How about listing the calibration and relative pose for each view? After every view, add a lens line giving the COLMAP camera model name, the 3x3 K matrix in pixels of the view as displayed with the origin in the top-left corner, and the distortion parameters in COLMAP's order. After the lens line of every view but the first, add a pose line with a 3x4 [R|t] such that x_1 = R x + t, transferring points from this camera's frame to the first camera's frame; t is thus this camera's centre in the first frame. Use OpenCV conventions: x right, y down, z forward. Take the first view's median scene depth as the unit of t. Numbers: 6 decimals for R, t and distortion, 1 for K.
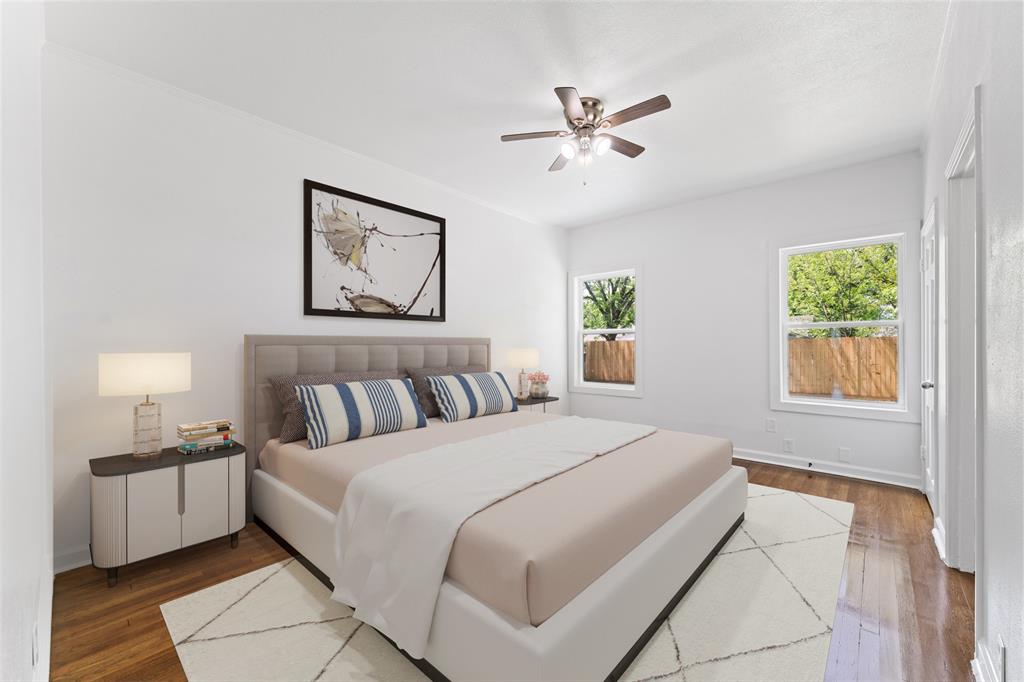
lens RADIAL K [[406.0, 0, 508.0], [0, 406.0, 344.4], [0, 0, 1]] dist [-0.001483, -0.000219]
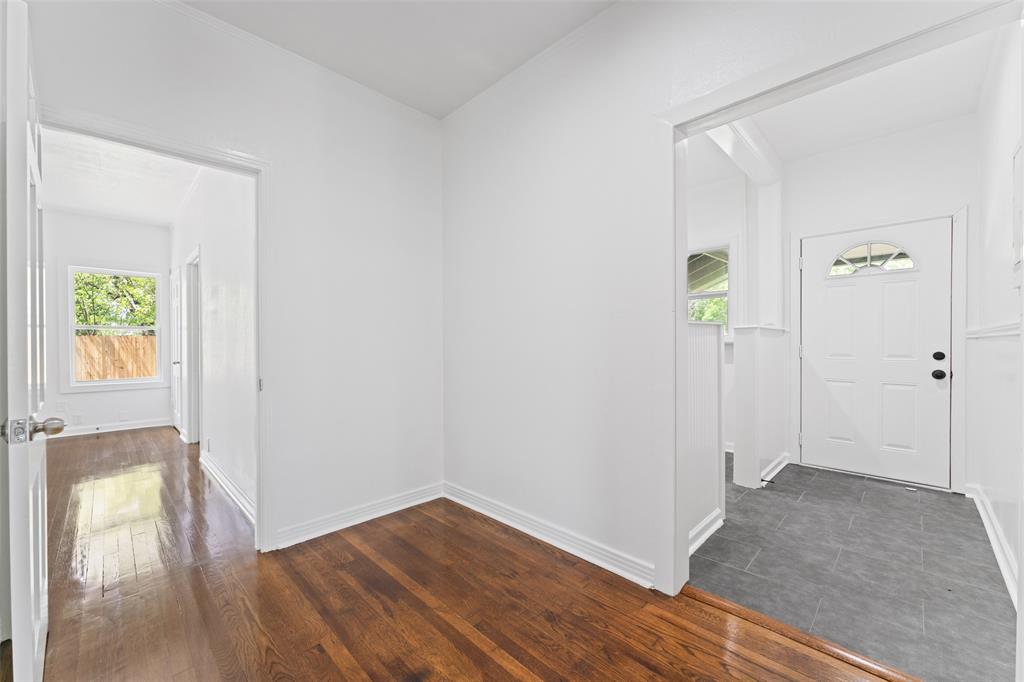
lens RADIAL K [[406.0, 0, 508.0], [0, 406.0, 344.4], [0, 0, 1]] dist [-0.001483, -0.000219]
pose [[0.051732, -0.006480, 0.998640, -0.662439], [0.005133, 0.999967, 0.006223, 0.012073], [-0.998648, 0.004804, 0.051764, -0.550921]]
